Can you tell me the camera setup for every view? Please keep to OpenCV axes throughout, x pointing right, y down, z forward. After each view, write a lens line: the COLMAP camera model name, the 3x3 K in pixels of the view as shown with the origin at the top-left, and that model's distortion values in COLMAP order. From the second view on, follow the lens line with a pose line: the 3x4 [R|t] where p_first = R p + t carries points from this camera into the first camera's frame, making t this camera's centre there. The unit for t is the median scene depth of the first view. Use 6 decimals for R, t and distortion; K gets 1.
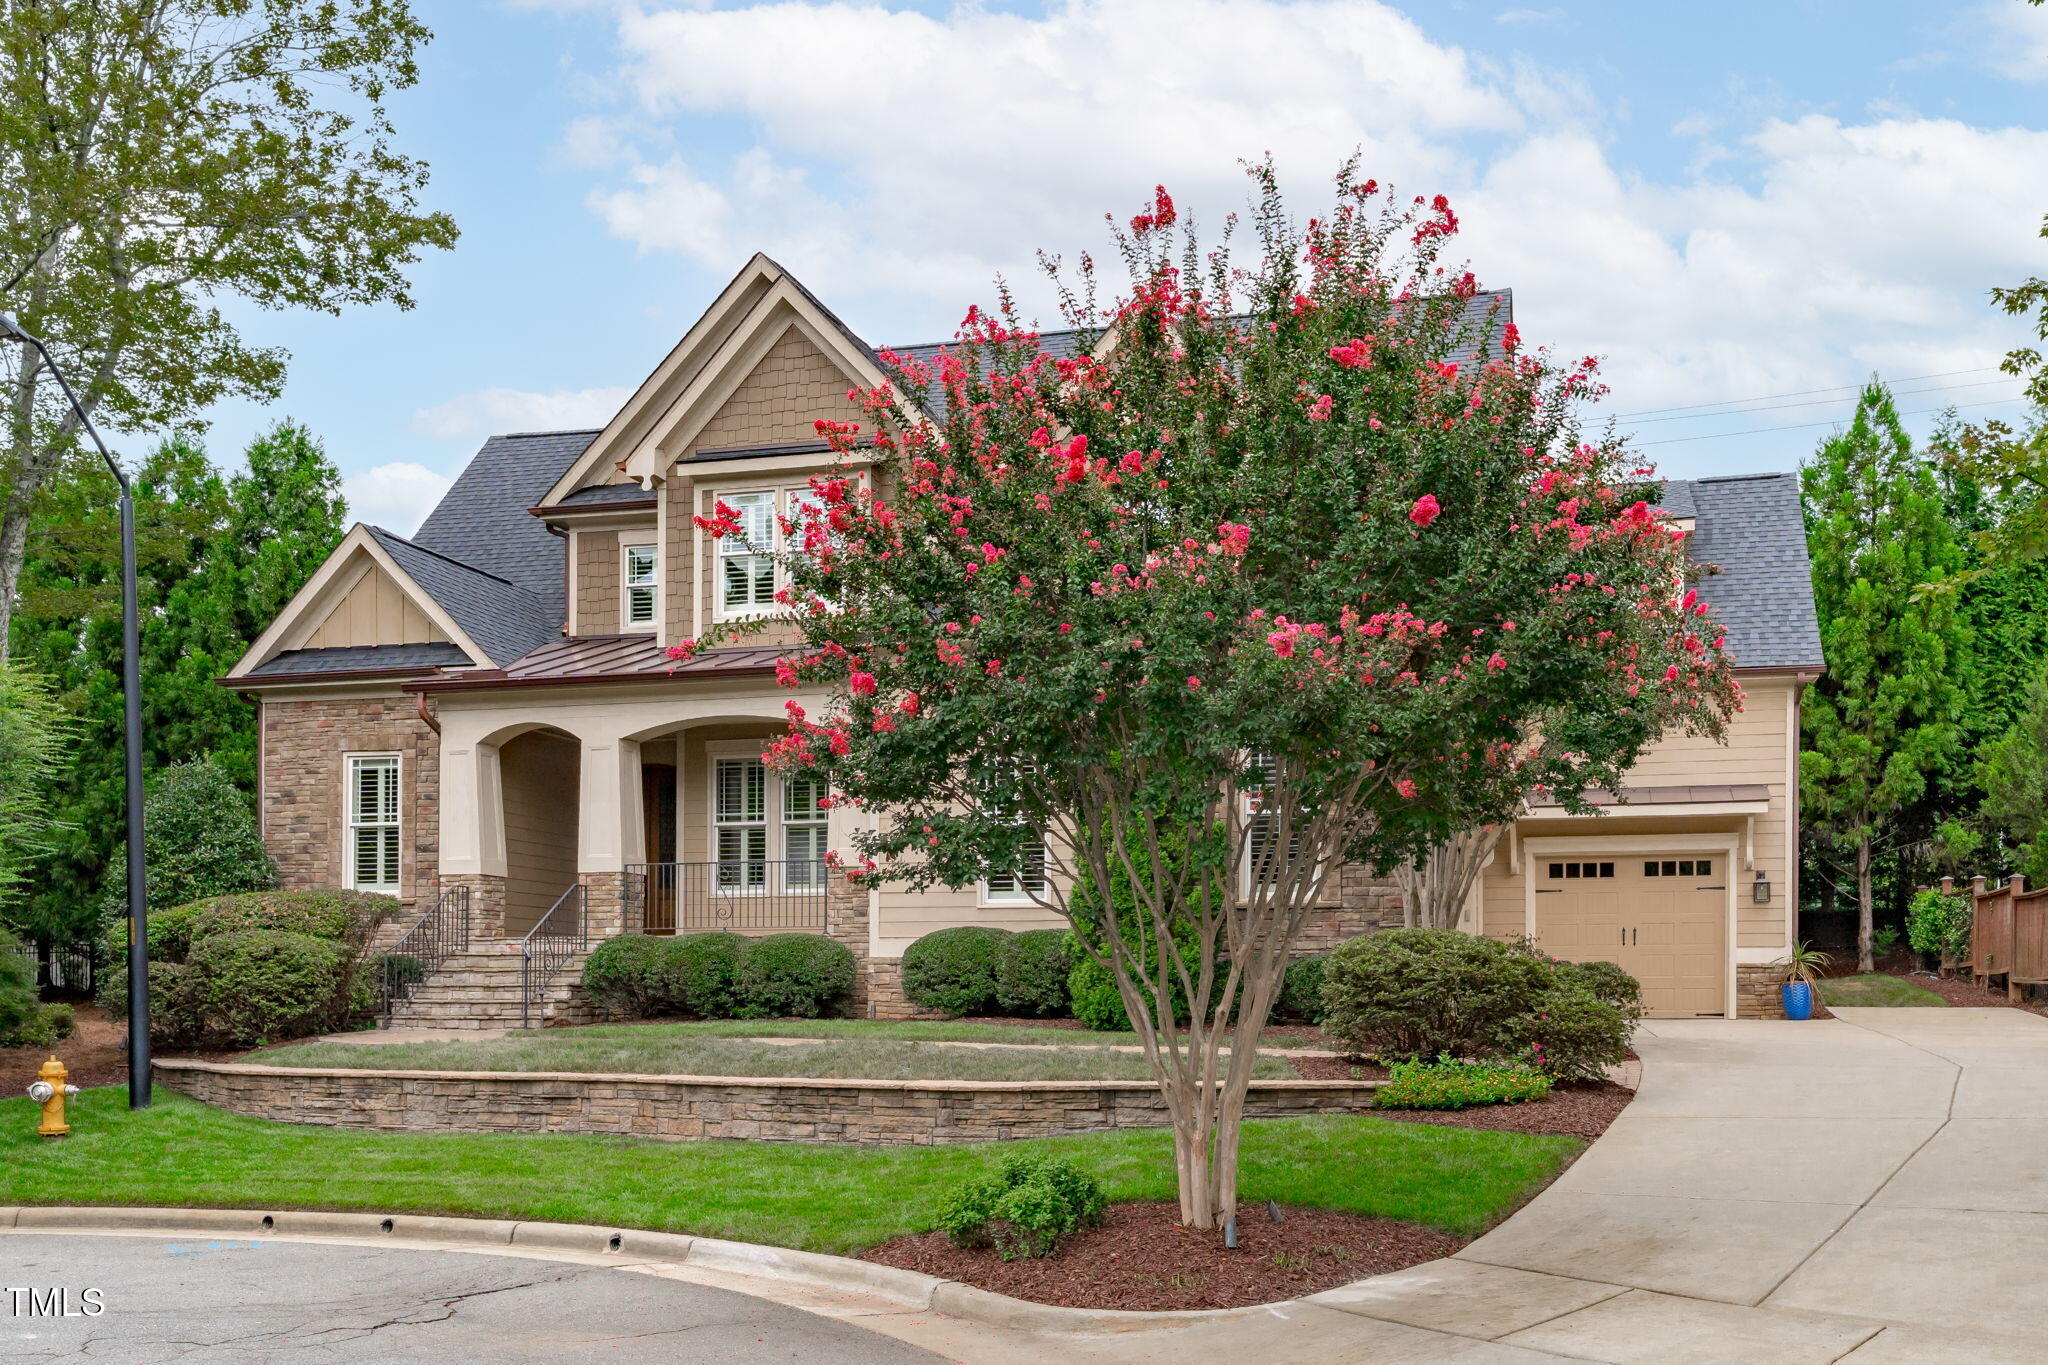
lens RADIAL K [[1062.1, 0, 937.3], [0, 1062.1, 875.5], [0, 0, 1]] dist [0.000957, 0.000342]
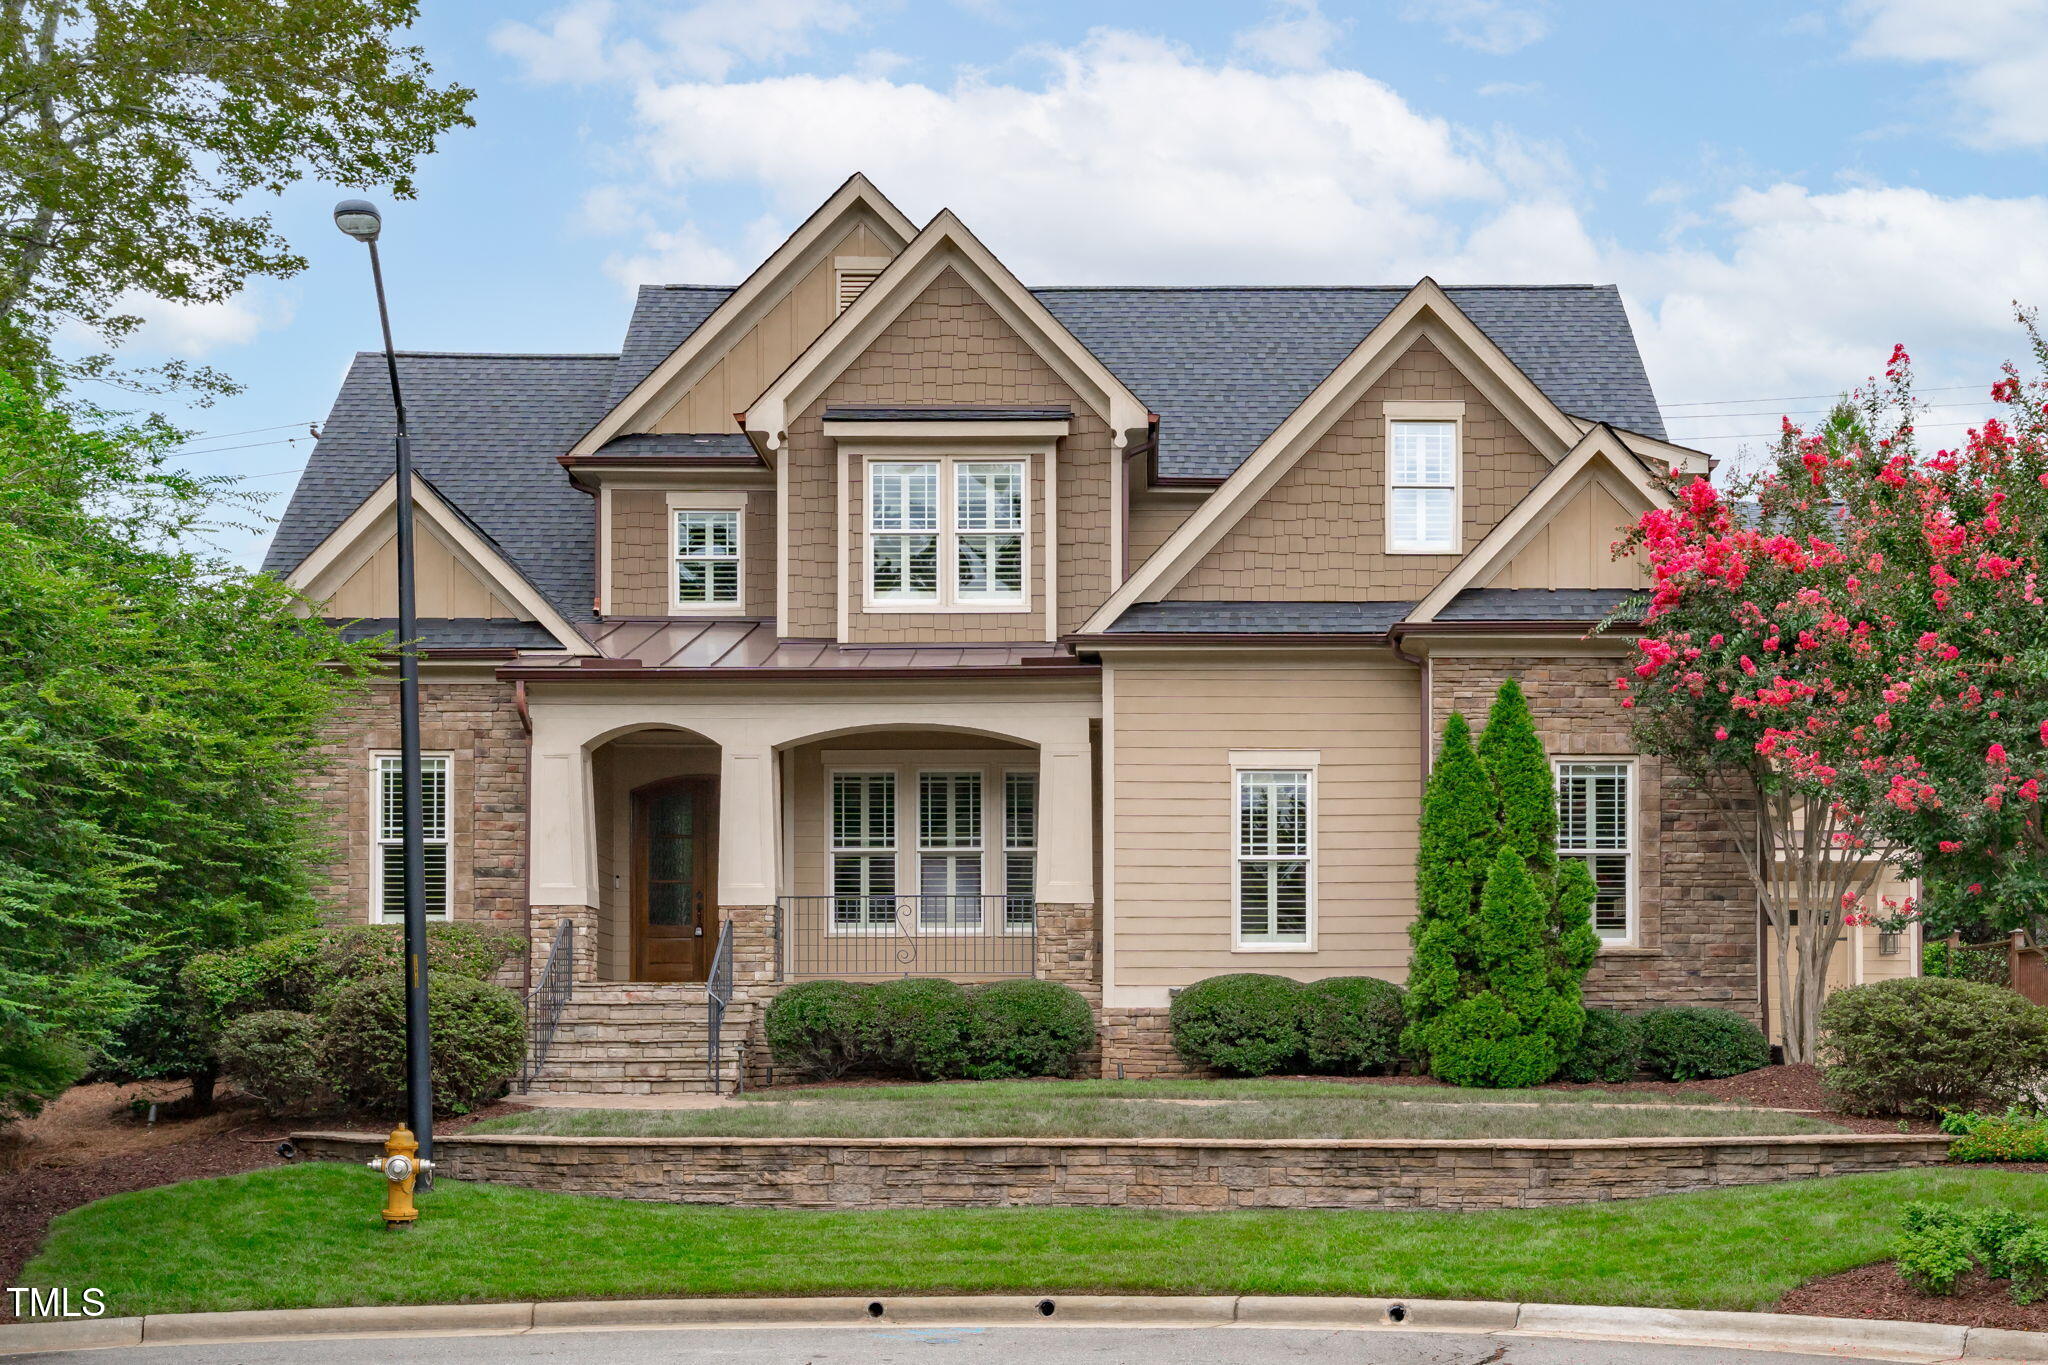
lens RADIAL K [[1261.8, 0, 1003.6], [0, 1261.8, 910.9], [0, 0, 1]] dist [0.002805, 0.002195]
pose [[0.989351, 0.014375, 0.144837, -0.303168], [-0.013941, 0.999895, -0.004014, 0.002860], [-0.144879, 0.001952, 0.989447, -0.010808]]
